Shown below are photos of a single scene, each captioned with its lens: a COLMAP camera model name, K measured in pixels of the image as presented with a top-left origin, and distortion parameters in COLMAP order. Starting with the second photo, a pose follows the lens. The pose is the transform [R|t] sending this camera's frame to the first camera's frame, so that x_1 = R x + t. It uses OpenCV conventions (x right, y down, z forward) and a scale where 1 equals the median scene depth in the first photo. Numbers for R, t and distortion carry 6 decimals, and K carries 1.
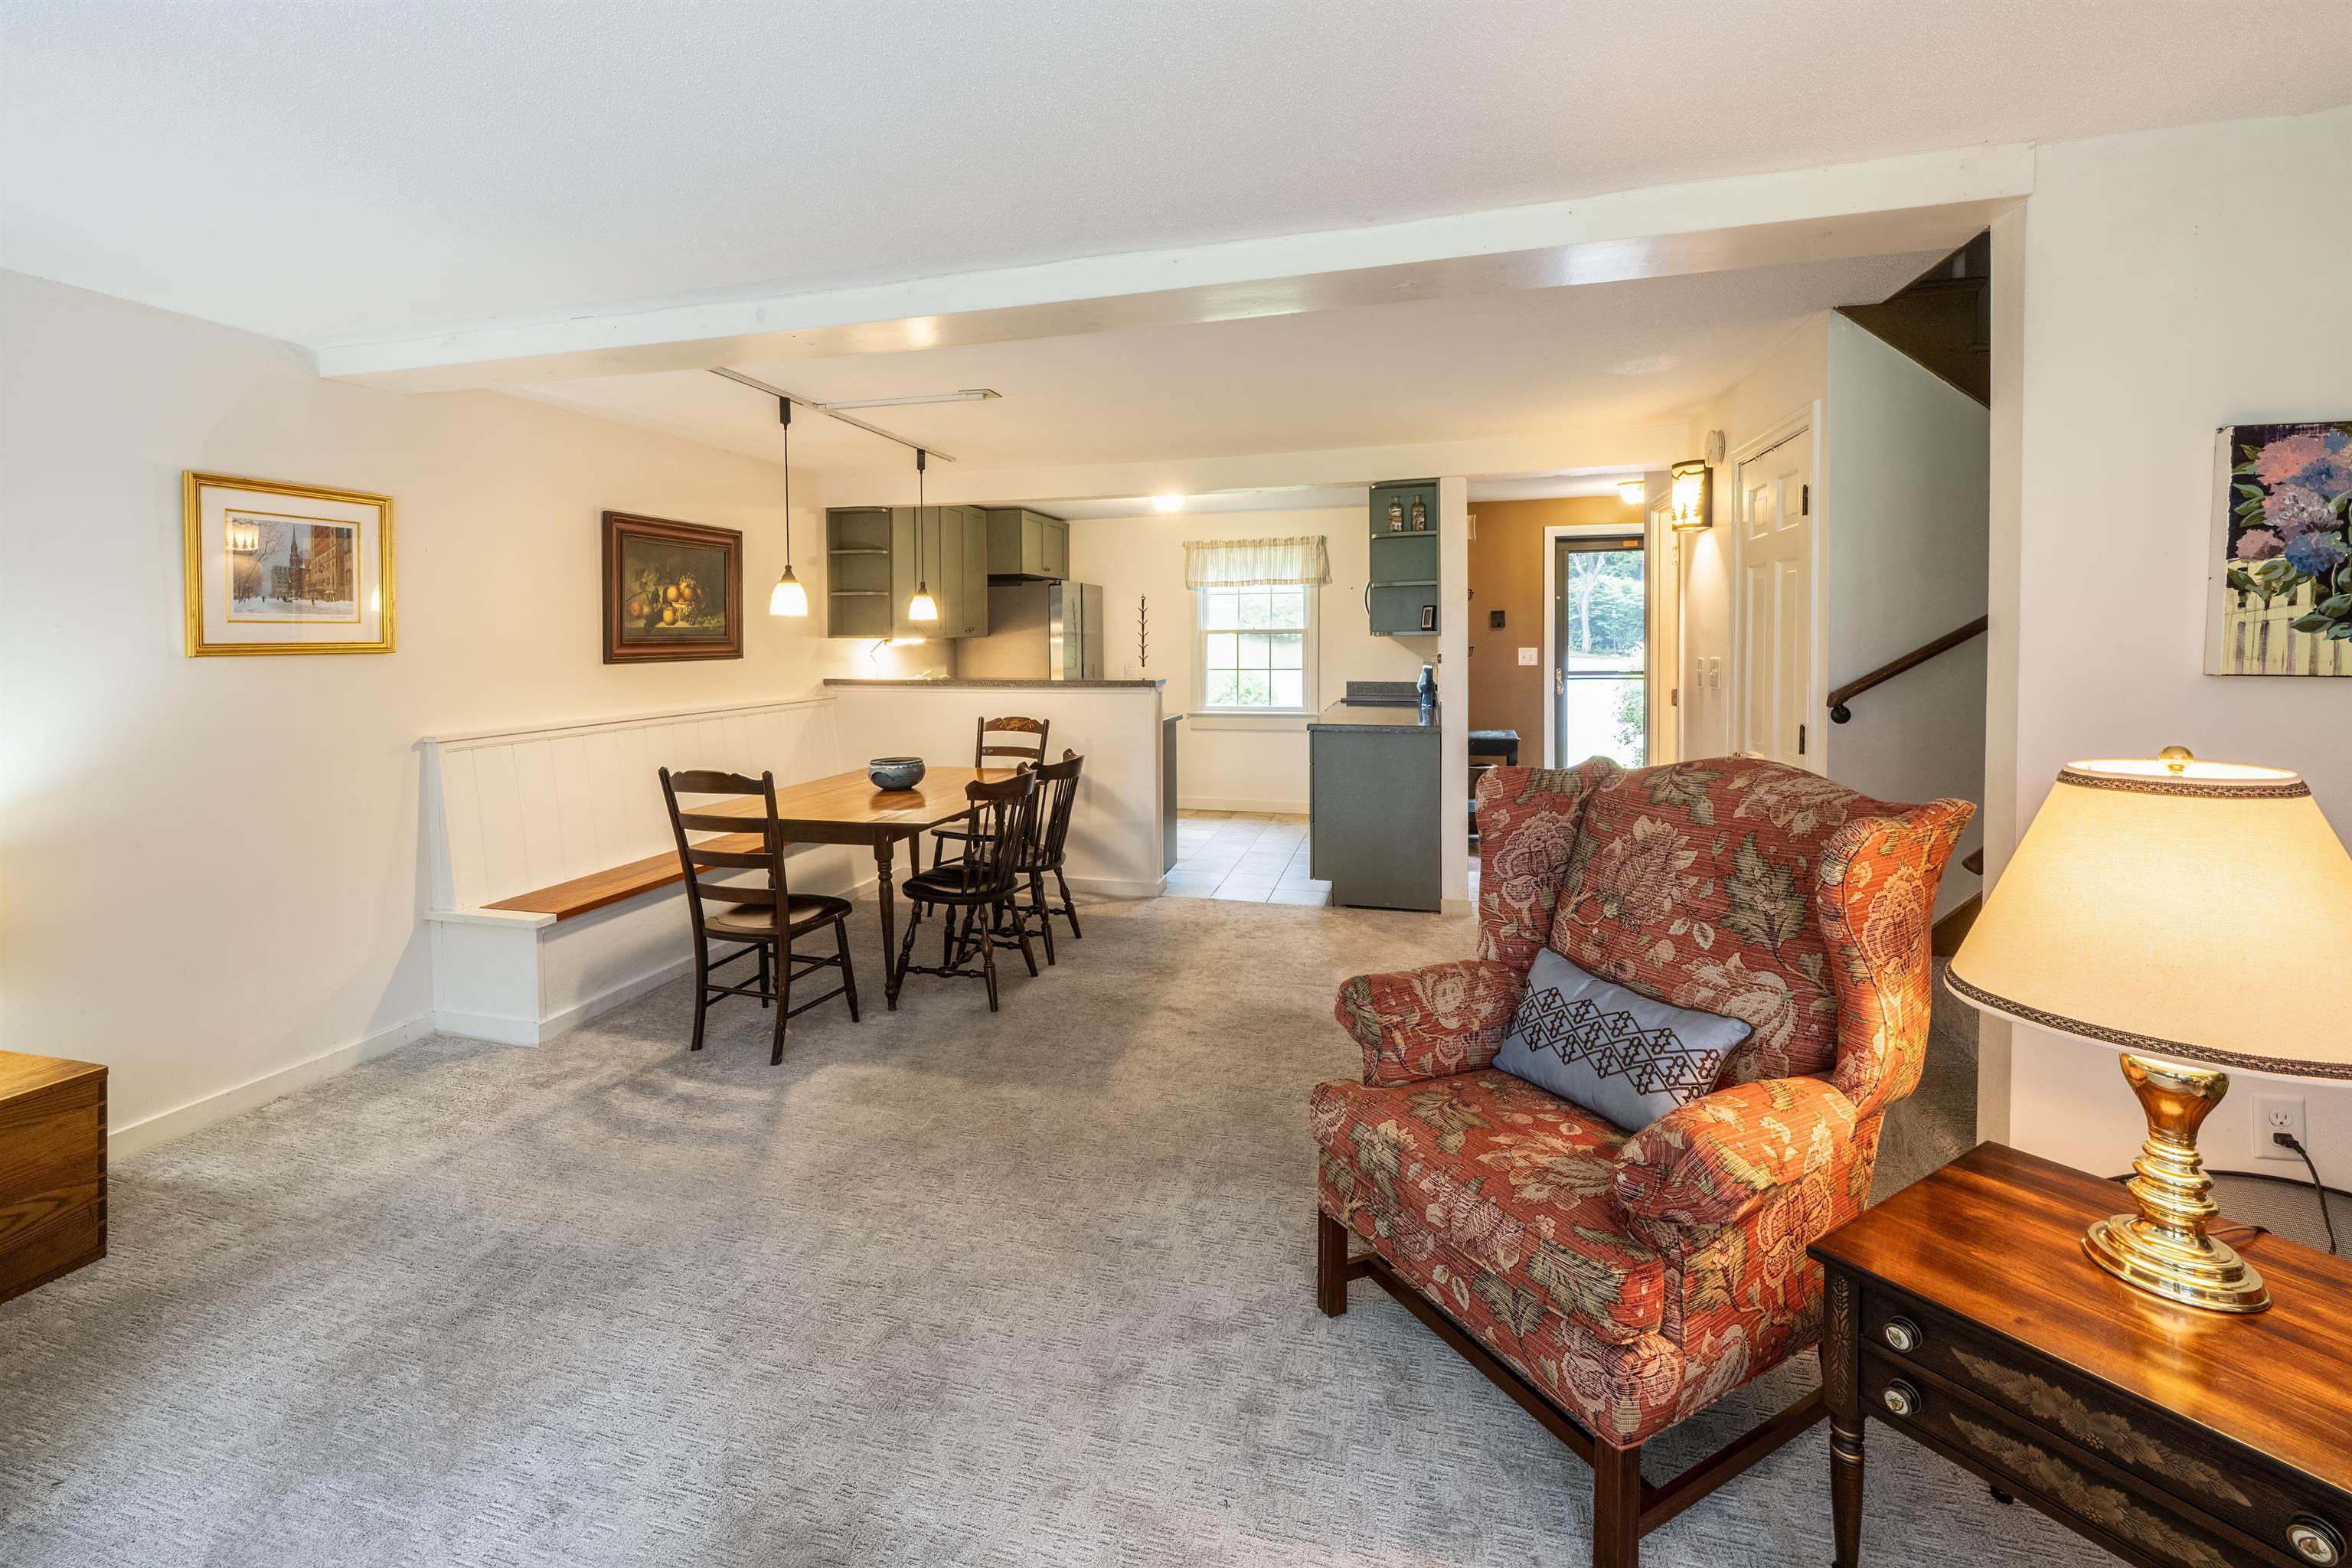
lens RADIAL K [[1016.8, 0, 1147.3], [0, 1016.8, 677.9], [0, 0, 1]] dist [-0.003426, -0.000470]
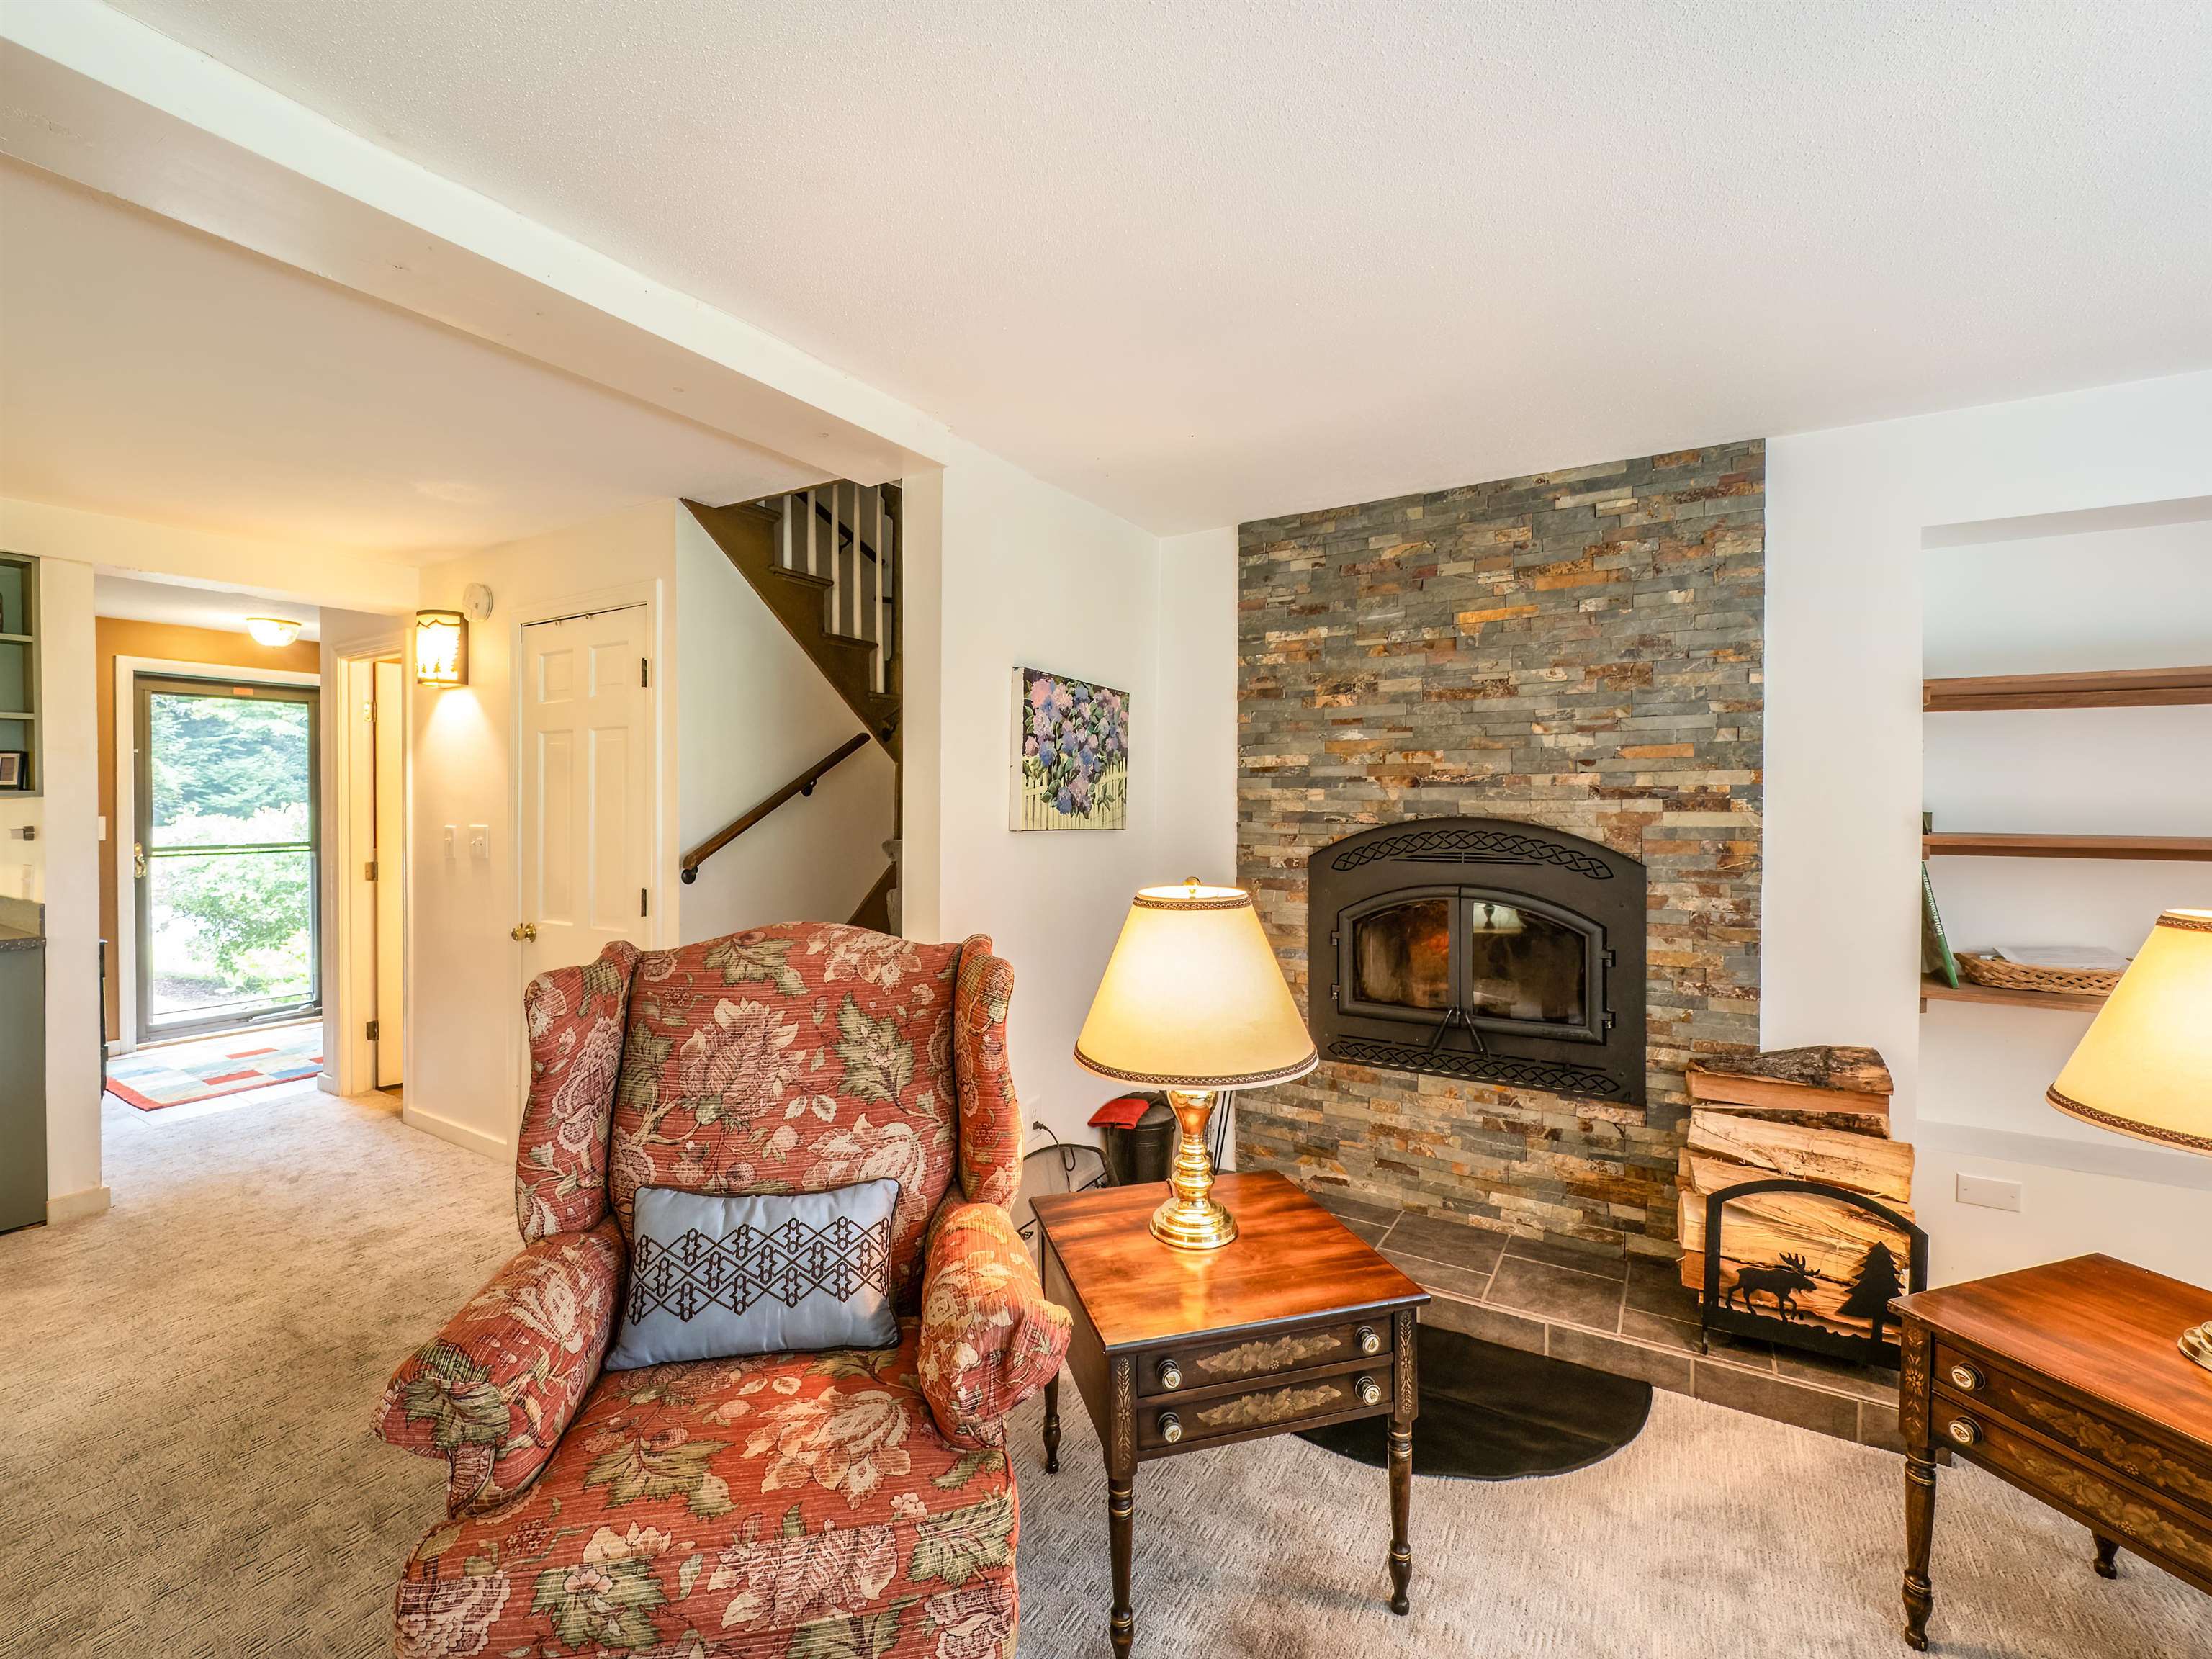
lens RADIAL K [[932.2, 0, 1094.0], [0, 932.2, 811.7], [0, 0, 1]] dist [-0.005070, -0.001473]
pose [[0.289501, 0.000280, 0.957178, -0.144332], [0.032085, 0.999435, -0.009997, -0.008301], [-0.956640, 0.033605, 0.289329, 0.302717]]
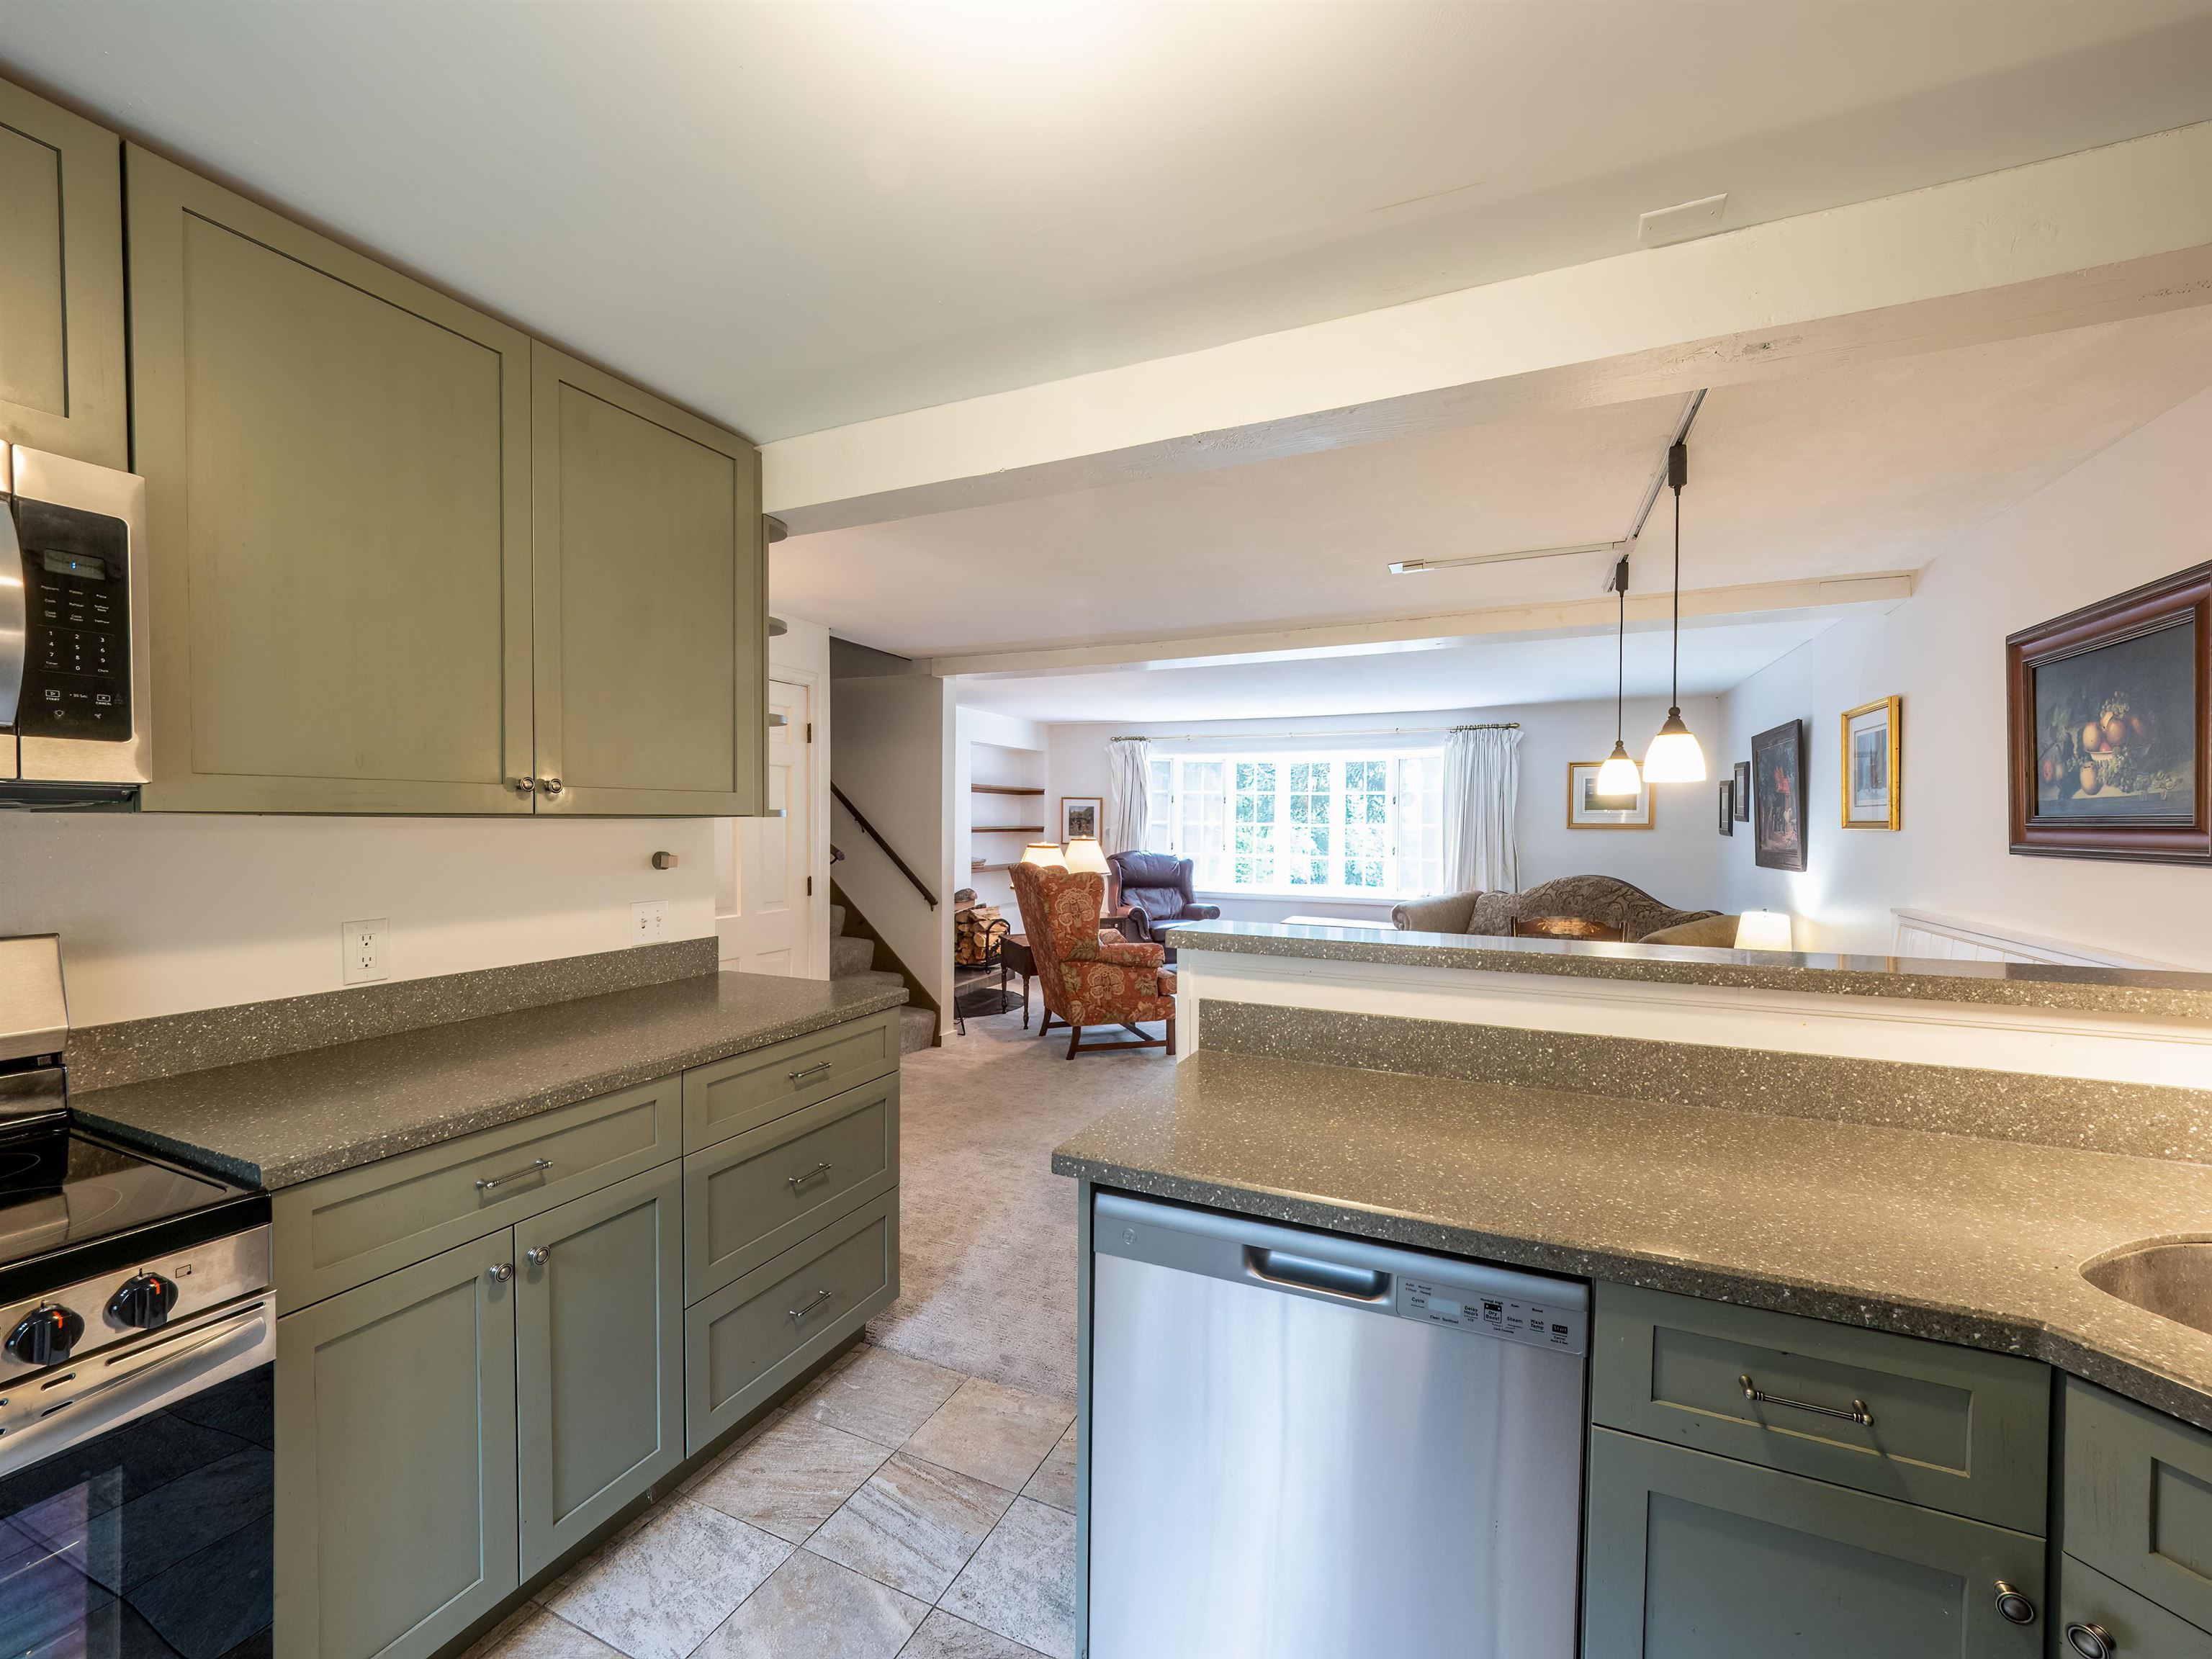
lens RADIAL K [[932.2, 0, 1069.4], [0, 932.2, 835.5], [0, 0, 1]] dist [-0.005070, -0.001473]
pose [[-0.983397, 0.000783, 0.181466, -0.013150], [0.010980, 0.998415, 0.055193, -0.093921], [-0.181135, 0.056269, -0.981847, 2.372741]]
